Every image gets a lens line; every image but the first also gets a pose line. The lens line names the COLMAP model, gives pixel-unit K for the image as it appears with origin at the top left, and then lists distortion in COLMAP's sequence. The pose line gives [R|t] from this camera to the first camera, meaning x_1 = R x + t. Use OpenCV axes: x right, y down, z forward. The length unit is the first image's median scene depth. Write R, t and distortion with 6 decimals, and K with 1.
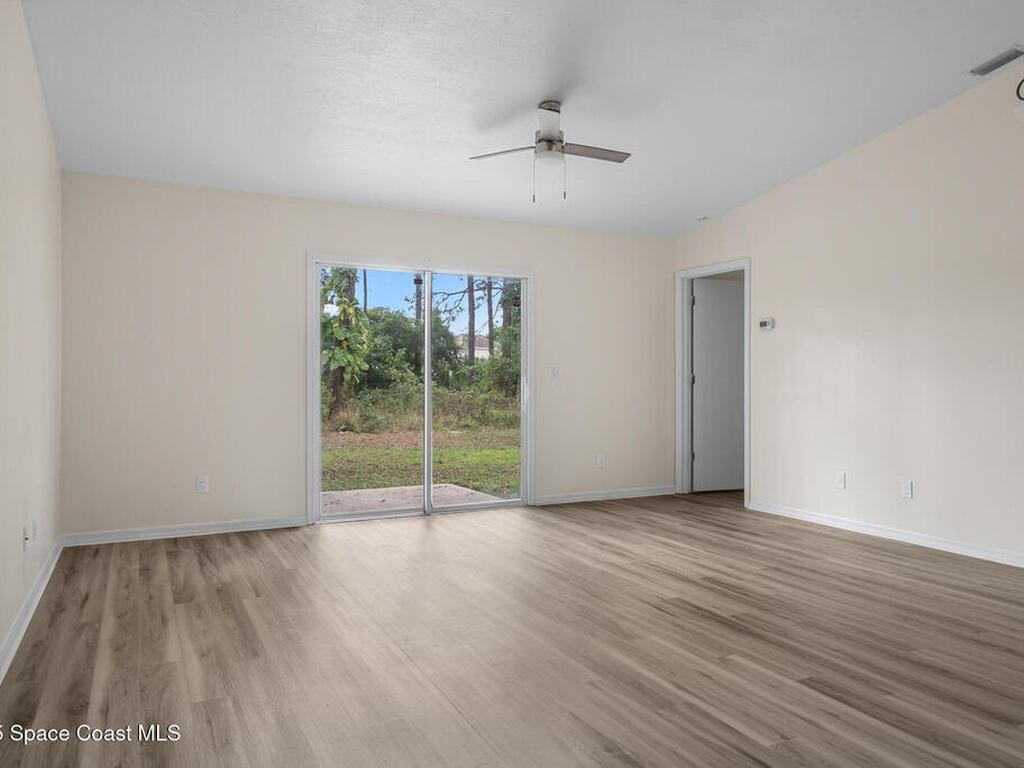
lens RADIAL K [[727.4, 0, 512.0], [0, 727.4, 389.8], [0, 0, 1]] dist [-0.005231, 0.005066]
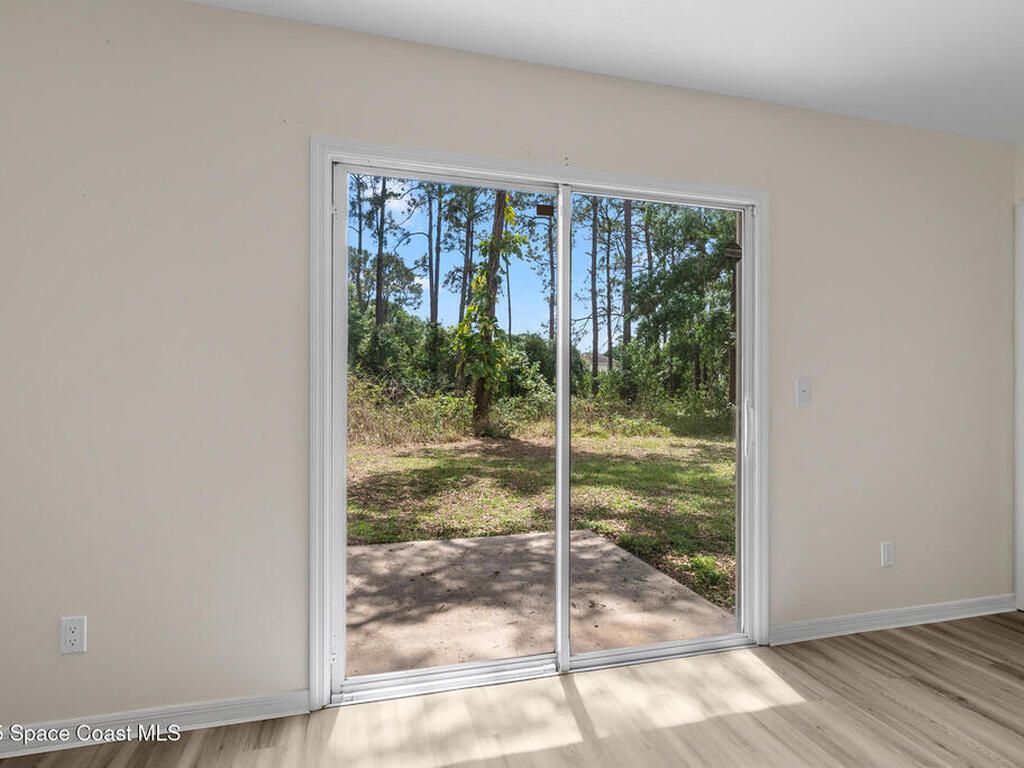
lens RADIAL K [[535.6, 0, 512.0], [0, 535.6, 384.0], [0, 0, 1]] dist [-0.000235, -0.000037]
pose [[0.979529, -0.000229, -0.201301, -0.022209], [-0.003820, 0.999798, -0.019724, -0.005565], [0.201265, 0.020089, 0.979331, 0.184909]]
